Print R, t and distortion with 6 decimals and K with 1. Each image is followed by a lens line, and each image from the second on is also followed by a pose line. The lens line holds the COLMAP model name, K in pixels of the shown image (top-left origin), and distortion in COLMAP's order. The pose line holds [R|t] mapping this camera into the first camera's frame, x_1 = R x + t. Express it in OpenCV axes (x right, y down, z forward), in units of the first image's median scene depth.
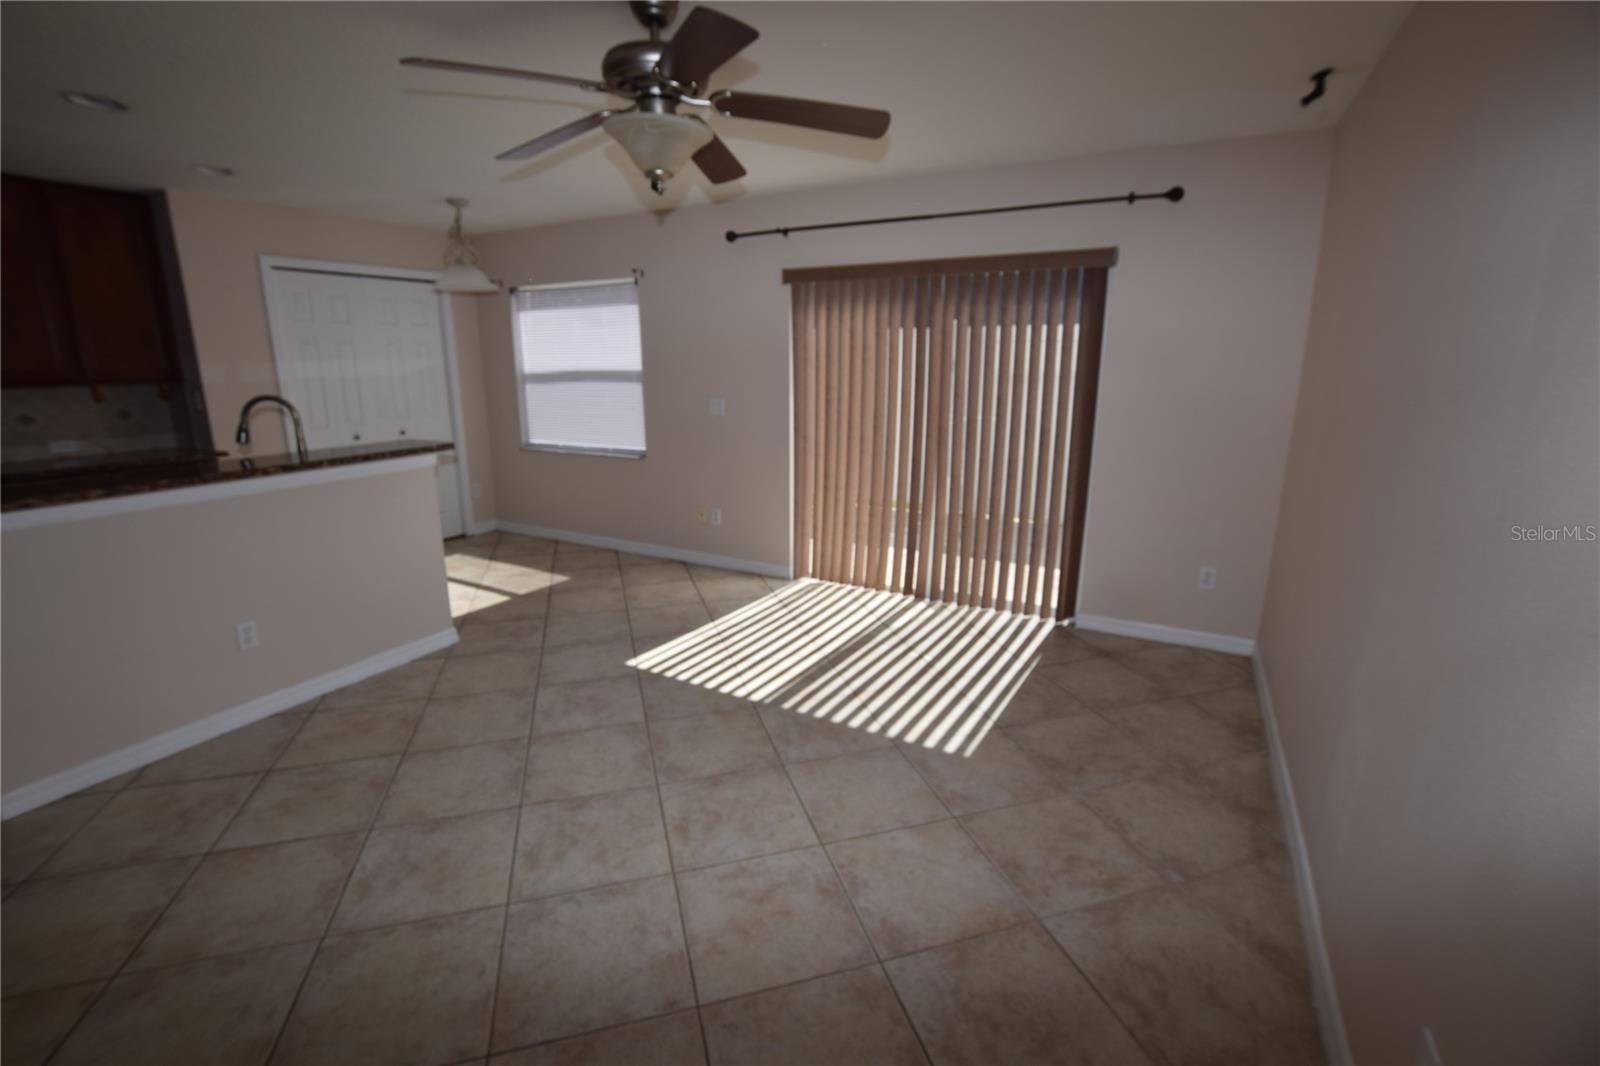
lens RADIAL K [[694.2, 0, 800.0], [0, 694.2, 533.0], [0, 0, 1]] dist [-0.023421, 0.000393]
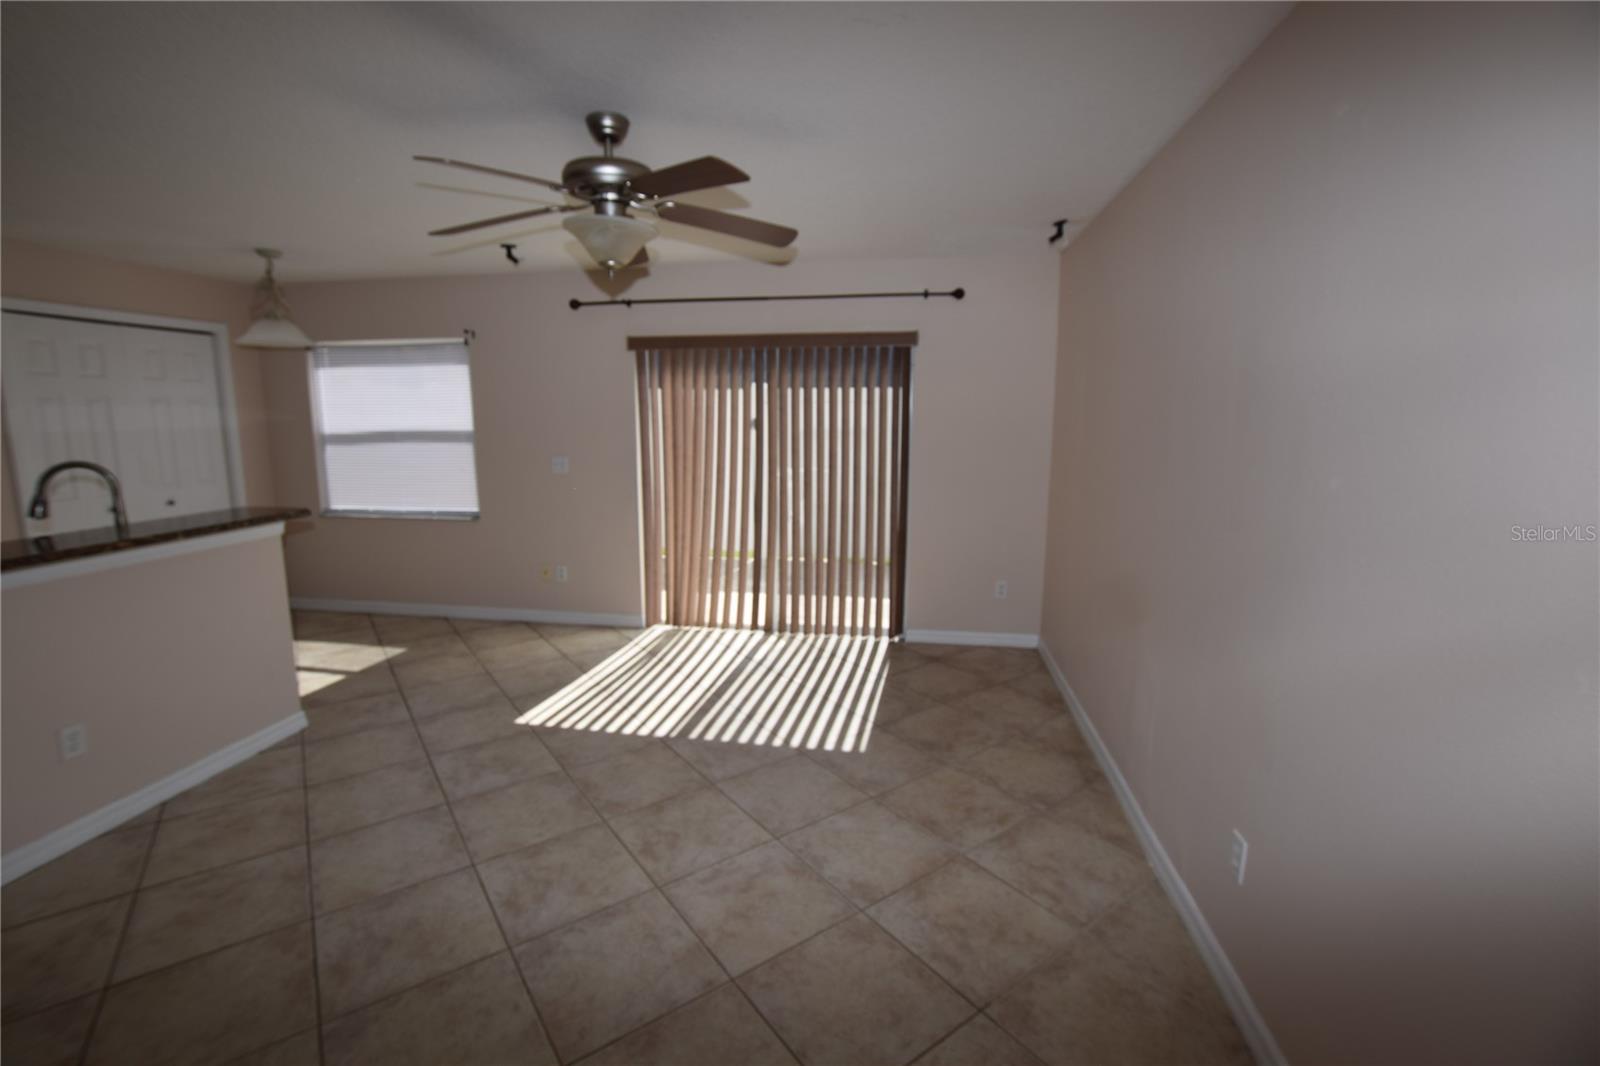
lens RADIAL K [[690.0, 0, 800.0], [0, 690.0, 533.0], [0, 0, 1]] dist [-0.020492, 0.000478]
pose [[0.942409, -0.054103, 0.330059, -0.187032], [0.079360, 0.994820, -0.063524, 0.014157], [-0.324913, 0.086059, 0.941820, -0.088508]]
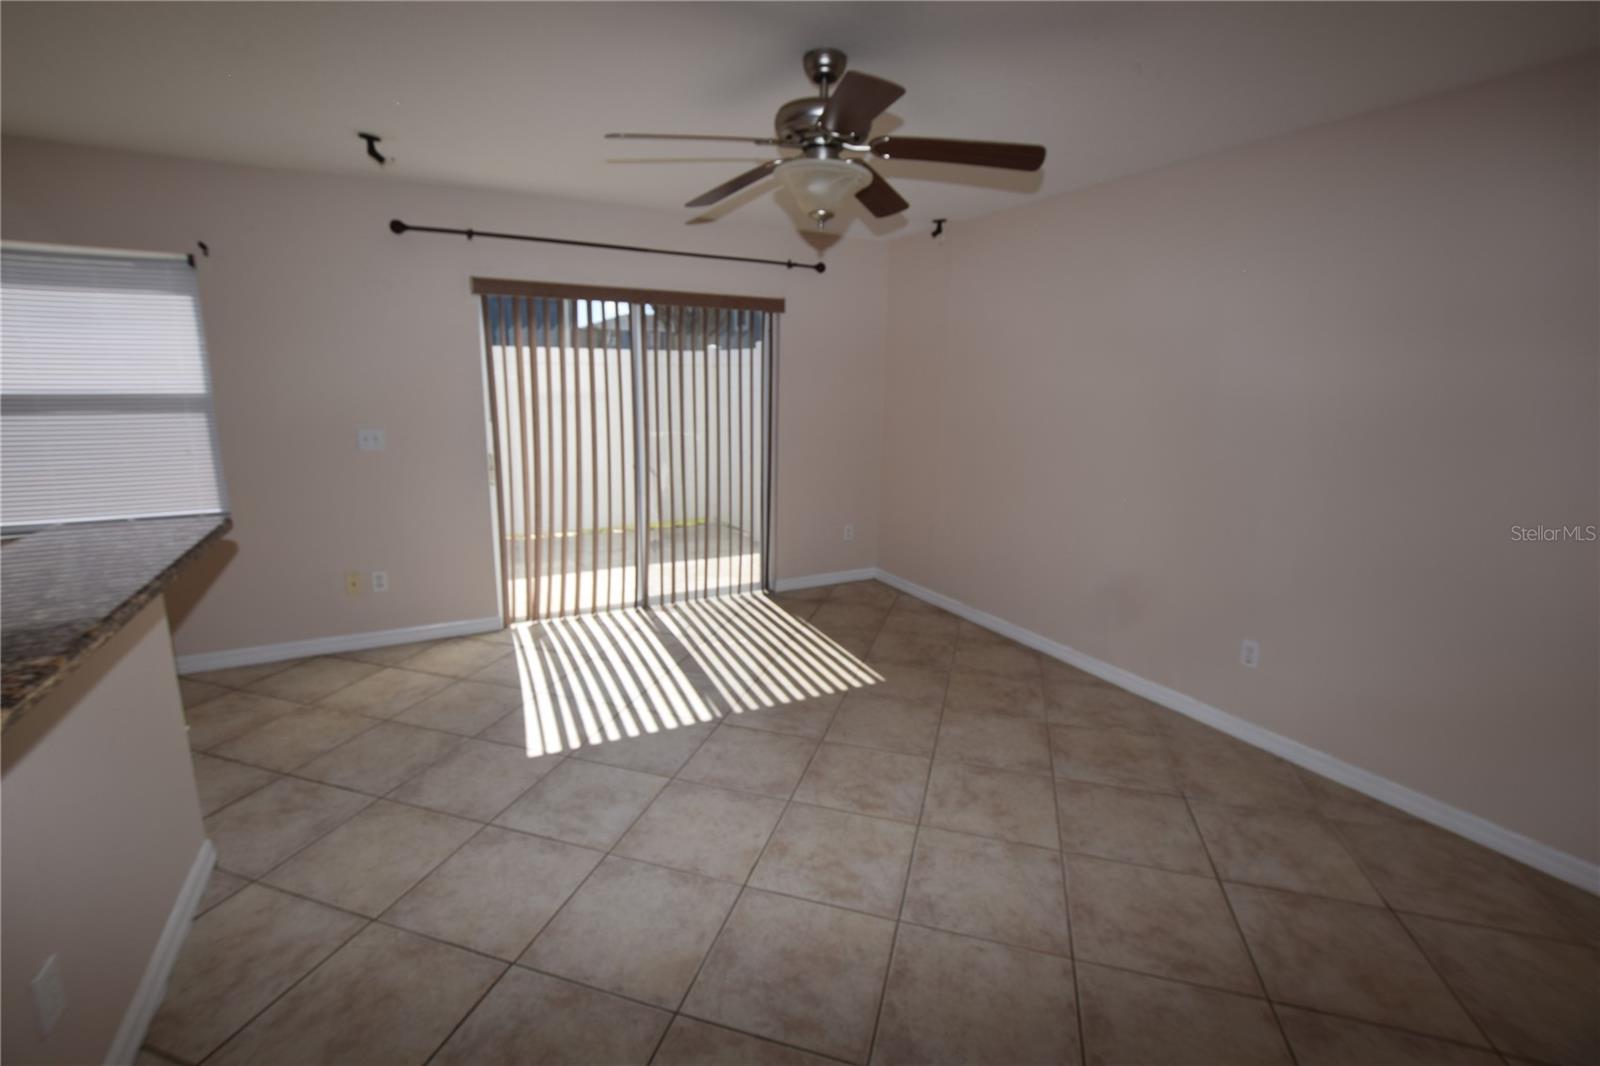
lens RADIAL K [[681.1, 0, 800.0], [0, 681.1, 533.0], [0, 0, 1]] dist [-0.020564, 0.000135]
pose [[0.555928, -0.170538, 0.813548, -0.713029], [0.187921, 0.979173, 0.076844, -0.071496], [-0.809710, 0.110163, 0.576398, 0.280702]]
